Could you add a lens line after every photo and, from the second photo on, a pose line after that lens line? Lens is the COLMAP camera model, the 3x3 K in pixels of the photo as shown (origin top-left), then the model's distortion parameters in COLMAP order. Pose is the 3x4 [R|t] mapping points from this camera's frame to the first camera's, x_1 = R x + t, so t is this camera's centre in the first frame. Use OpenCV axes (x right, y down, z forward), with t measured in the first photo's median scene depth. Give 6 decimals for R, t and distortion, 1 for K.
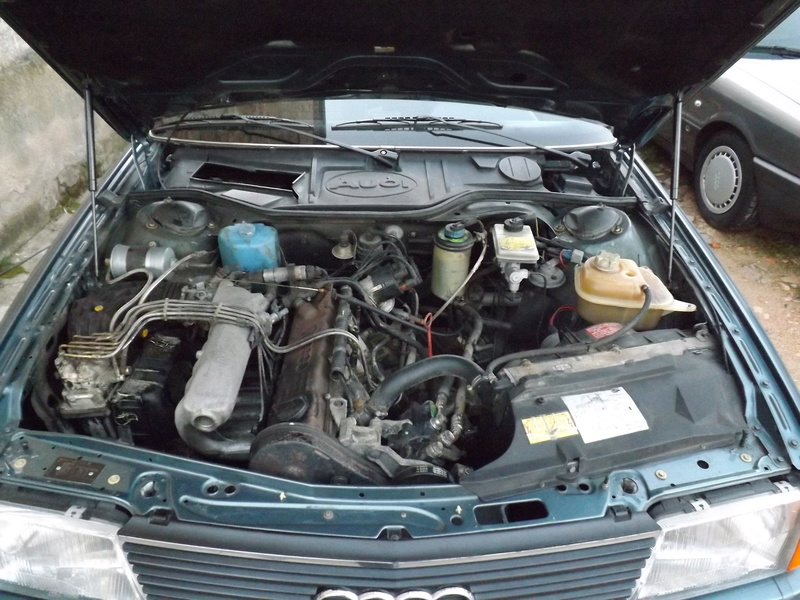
lens RADIAL K [[578.3, 0, 398.5], [0, 578.3, 301.5], [0, 0, 1]] dist [-0.069746, 0.029814]
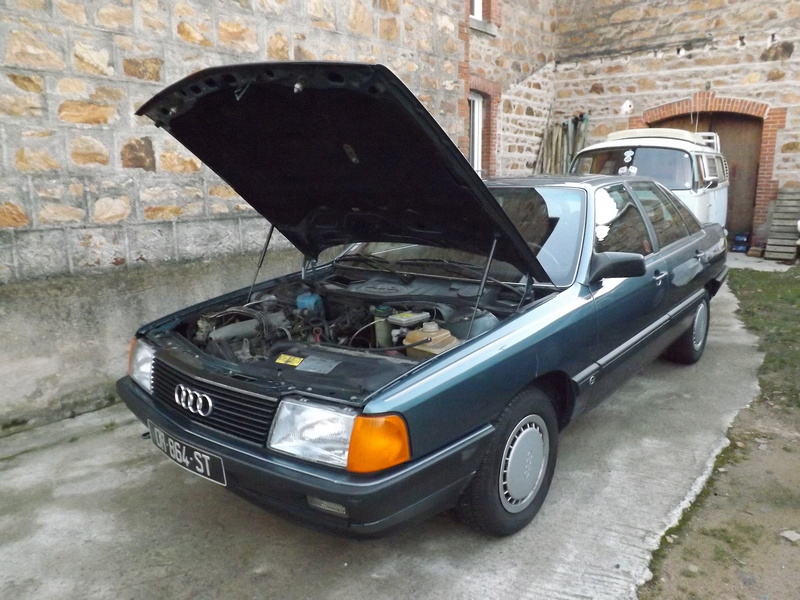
lens RADIAL K [[578.3, 0, 409.7], [0, 578.3, 282.5], [0, 0, 1]] dist [-0.069746, 0.029814]
pose [[0.742348, 0.071394, -0.666200, 1.301483], [-0.332075, 0.902797, -0.273283, 0.270156], [0.581932, 0.424100, 0.693898, -0.211611]]
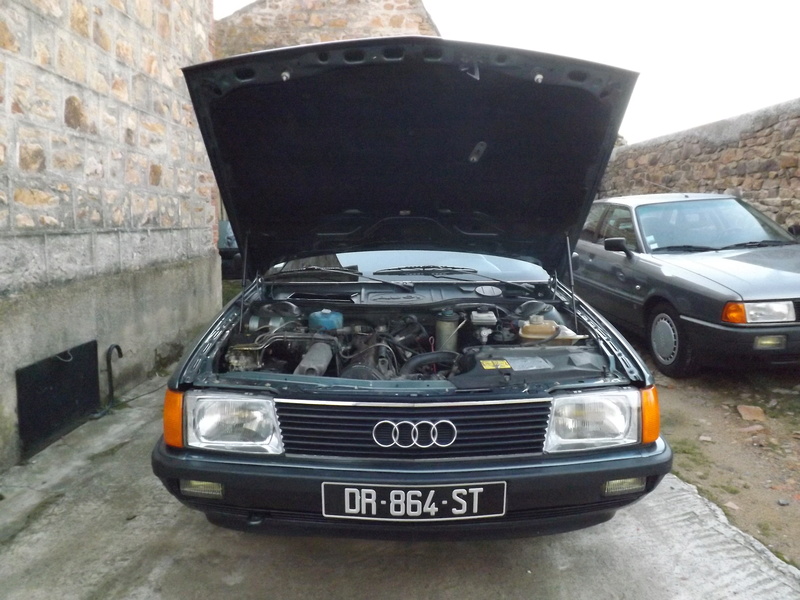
lens RADIAL K [[578.3, 0, 392.3], [0, 578.3, 267.4], [0, 0, 1]] dist [-0.069746, 0.029814]
pose [[0.998997, -0.023411, -0.038167, 0.003193], [0.002870, 0.884147, -0.467199, 0.563060], [0.044683, 0.466621, 0.883328, -0.576323]]
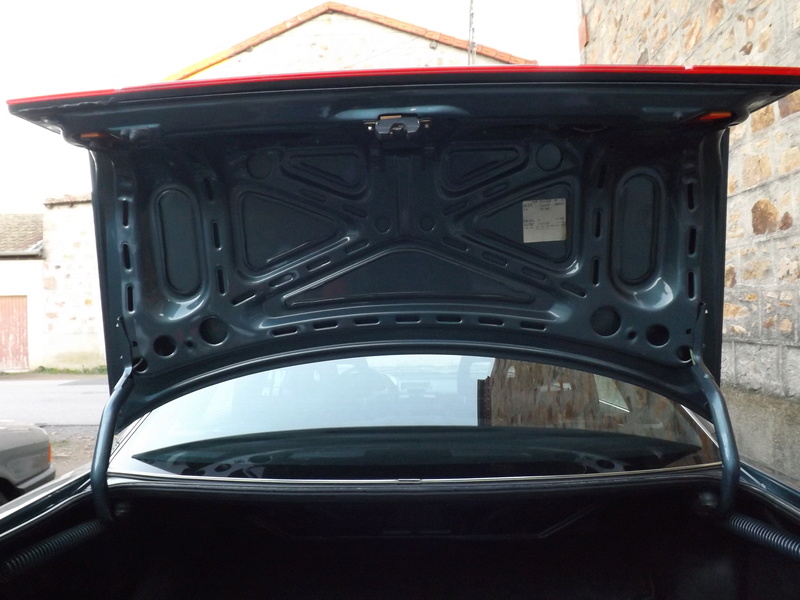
lens RADIAL K [[578.3, 0, 397.6], [0, 578.3, 296.2], [0, 0, 1]] dist [-0.069746, 0.029814]
pose [[-0.997833, 0.002186, 0.065766, -0.106123], [0.035290, 0.861336, 0.506809, -2.046681], [-0.055538, 0.508032, -0.859546, 3.337430]]
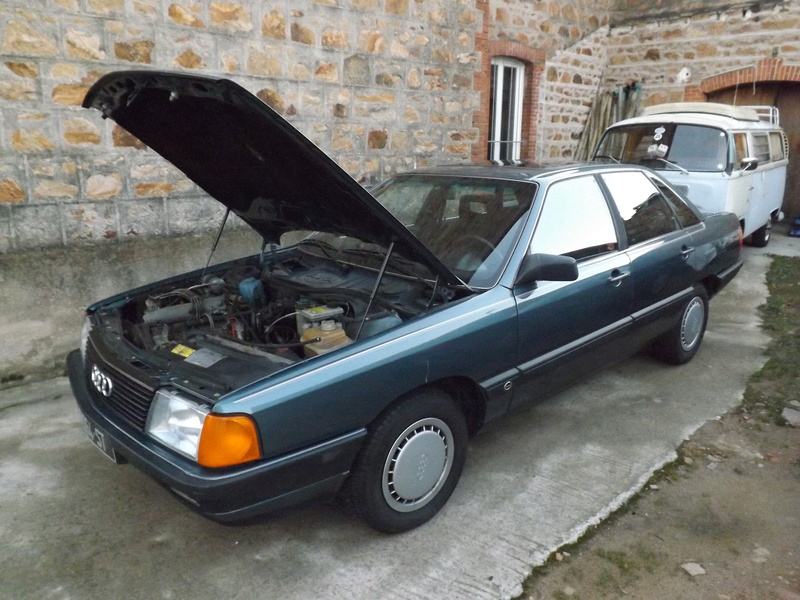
lens RADIAL K [[578.3, 0, 390.6], [0, 578.3, 276.8], [0, 0, 1]] dist [-0.069746, 0.029814]
pose [[0.635229, 0.142826, -0.759003, 1.599592], [-0.405355, 0.898168, -0.170238, 0.021250], [0.657398, 0.415806, 0.628438, 0.008934]]
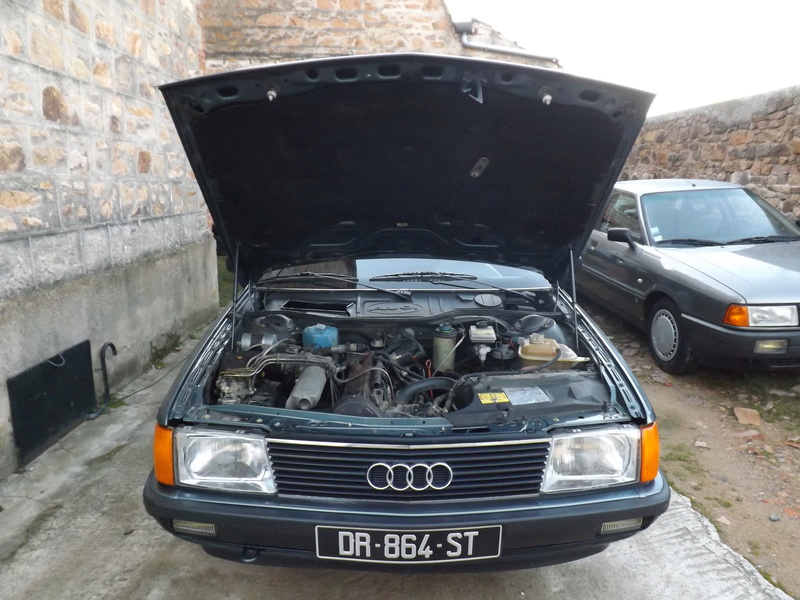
lens RADIAL K [[578.3, 0, 395.5], [0, 578.3, 295.9], [0, 0, 1]] dist [-0.069746, 0.029814]
pose [[0.999294, -0.015998, -0.033999, 0.012282], [0.002329, 0.929469, -0.368892, 0.408891], [0.037503, 0.368553, 0.928850, -0.582900]]
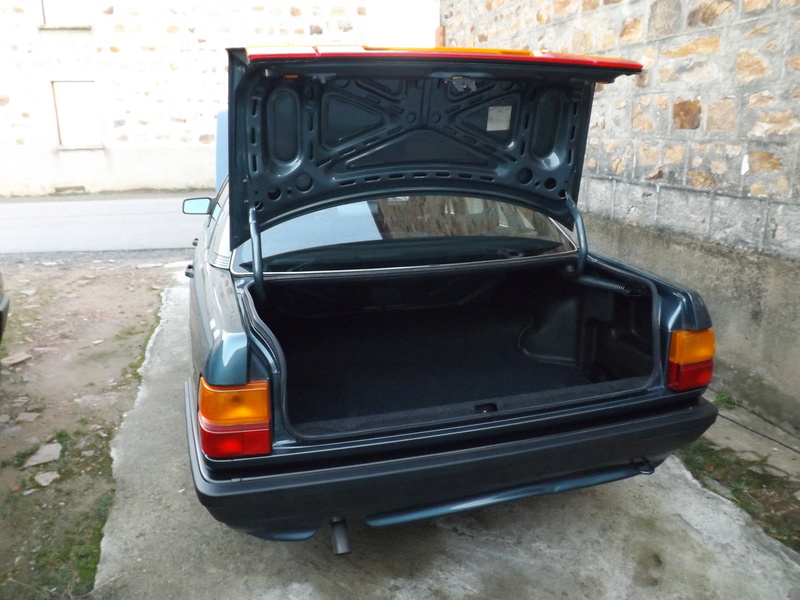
lens RADIAL K [[578.3, 0, 400.8], [0, 578.3, 265.8], [0, 0, 1]] dist [-0.069746, 0.029814]
pose [[-0.967449, 0.040521, -0.249803, 0.324631], [-0.149916, 0.703486, 0.694717, -2.395525], [0.203883, 0.709553, -0.674512, 3.718348]]
